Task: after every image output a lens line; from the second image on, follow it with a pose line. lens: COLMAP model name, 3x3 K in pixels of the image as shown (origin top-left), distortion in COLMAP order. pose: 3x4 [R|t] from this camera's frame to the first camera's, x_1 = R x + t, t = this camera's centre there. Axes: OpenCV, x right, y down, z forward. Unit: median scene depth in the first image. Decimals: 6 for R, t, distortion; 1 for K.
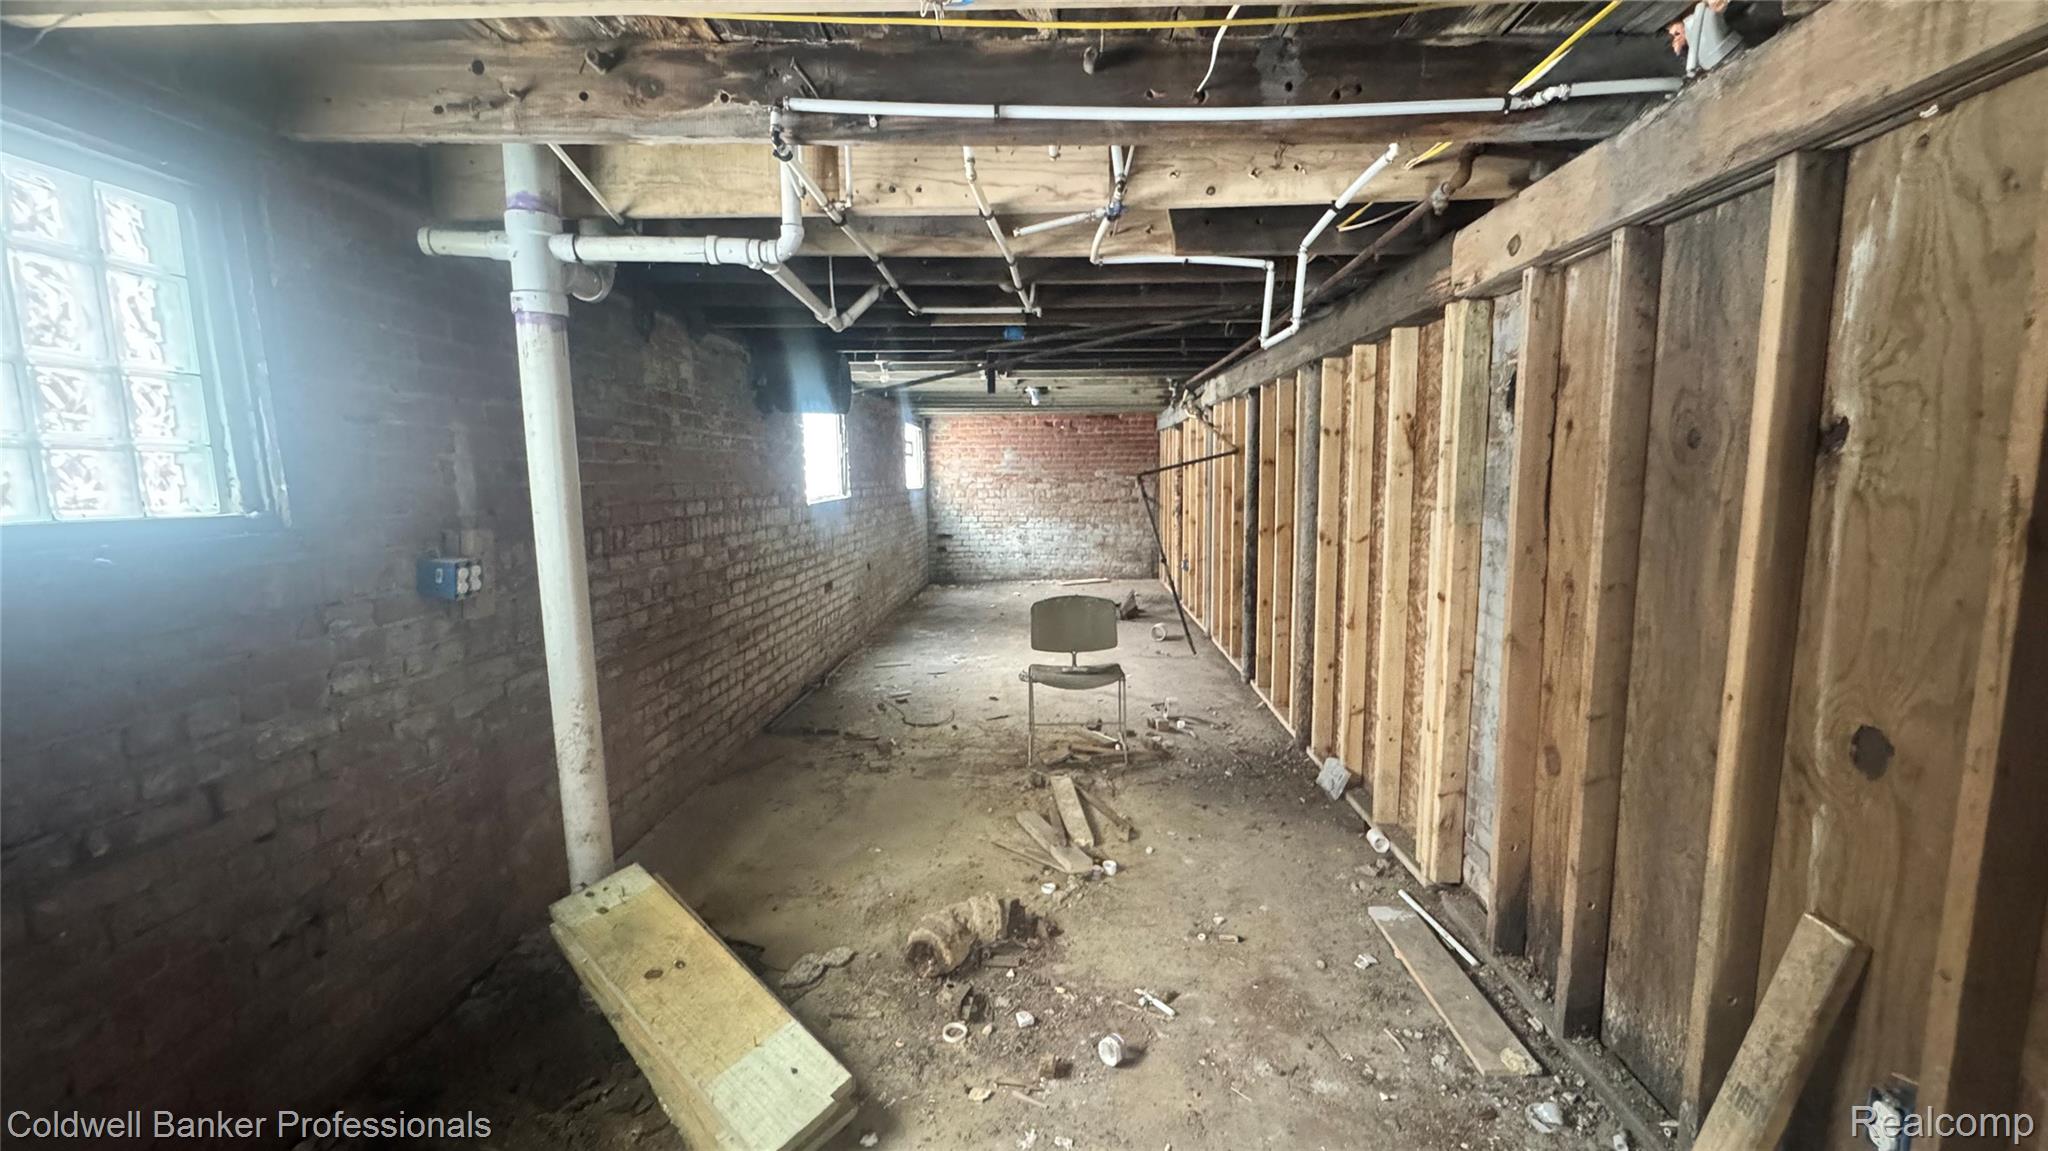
lens RADIAL K [[817.9, 0, 1031.8], [0, 817.9, 582.3], [0, 0, 1]] dist [-0.002744, -0.000131]
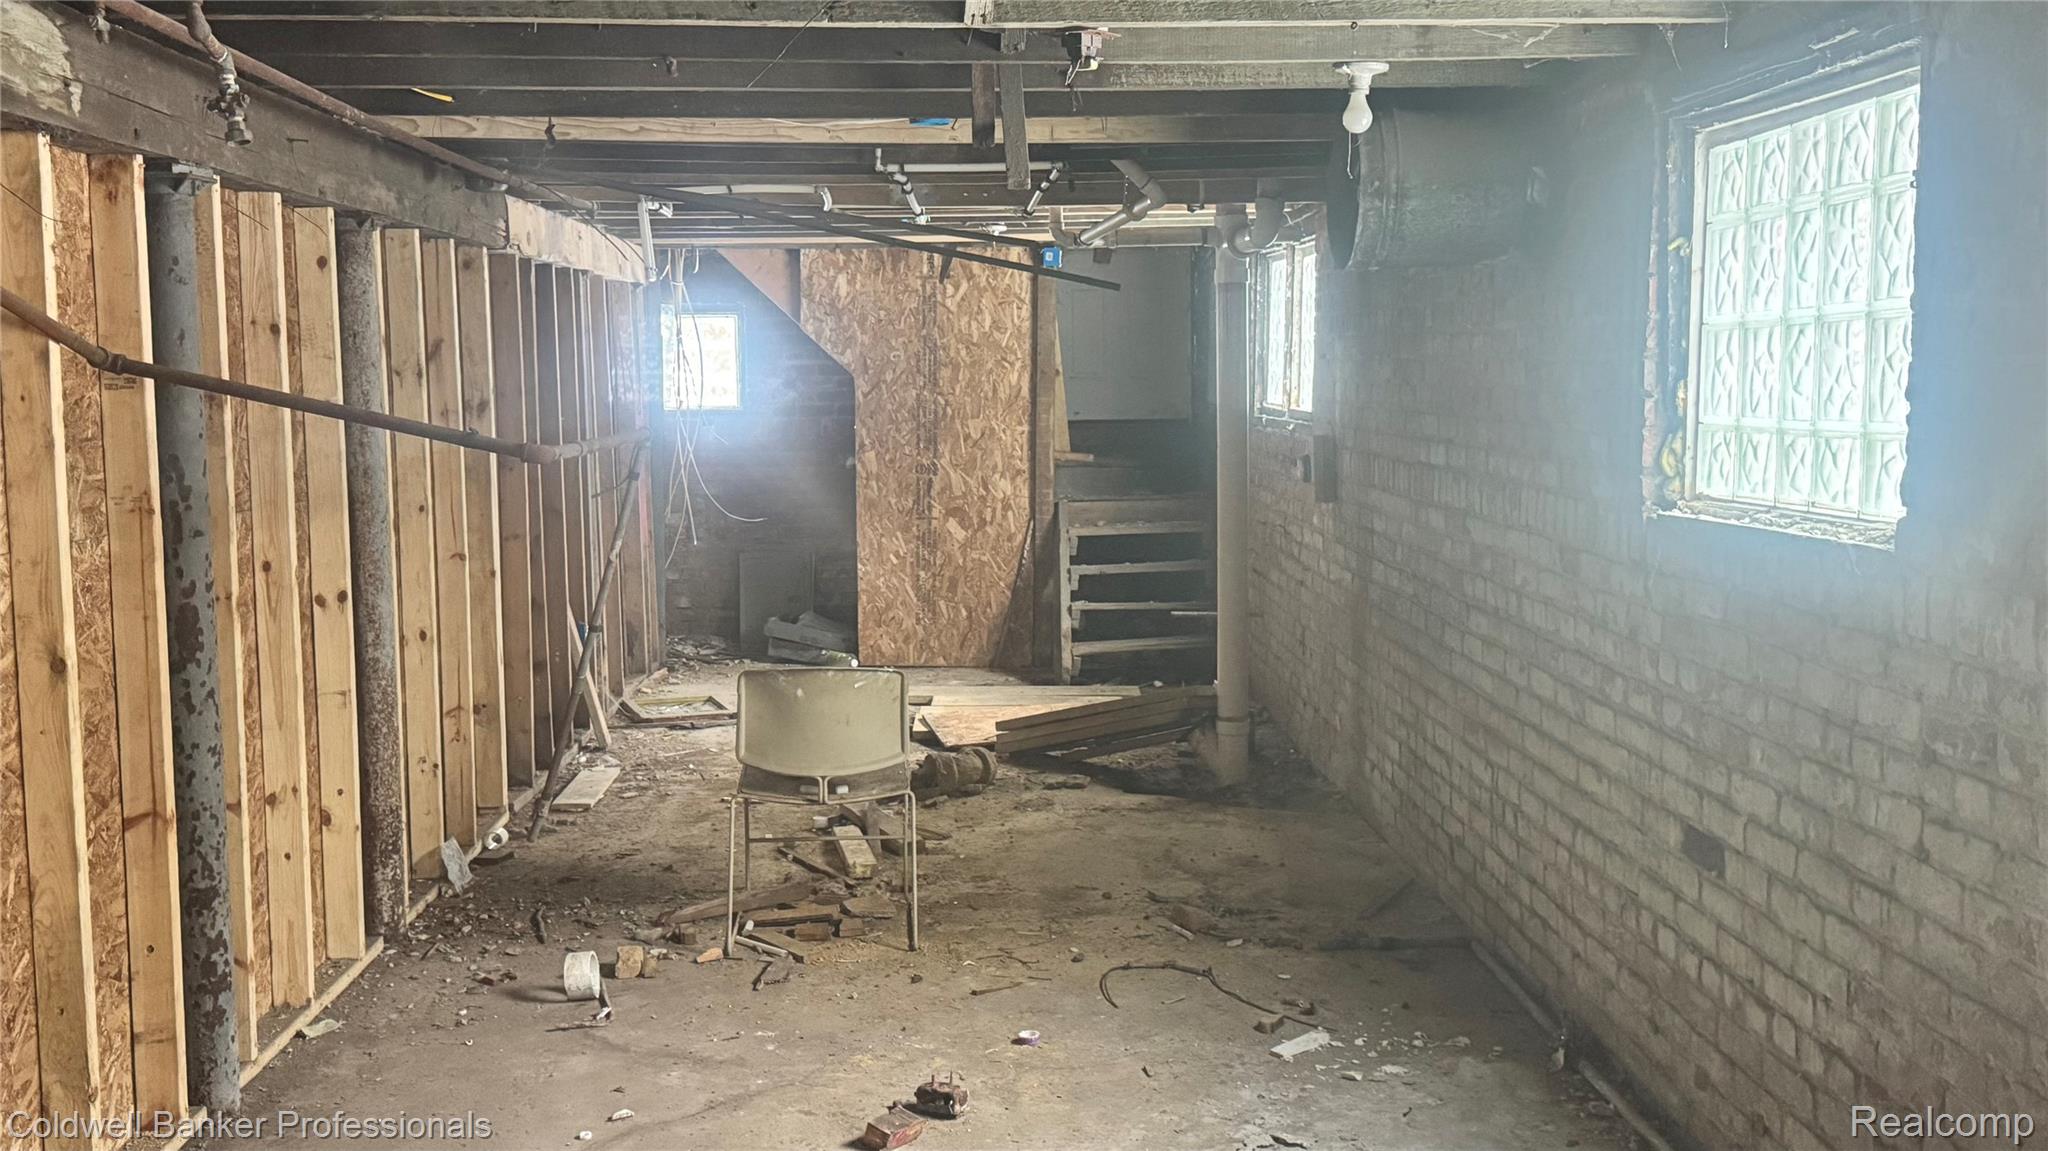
lens RADIAL K [[2016.0, 0, 1029.1], [0, 2016.0, 575.1], [0, 0, 1]] dist [0.079274, 0.000000]
pose [[-0.996619, 0.024266, -0.078493, 0.021402], [0.005133, 0.971913, 0.235284, -0.328754], [0.081998, 0.234086, -0.968752, 2.238065]]
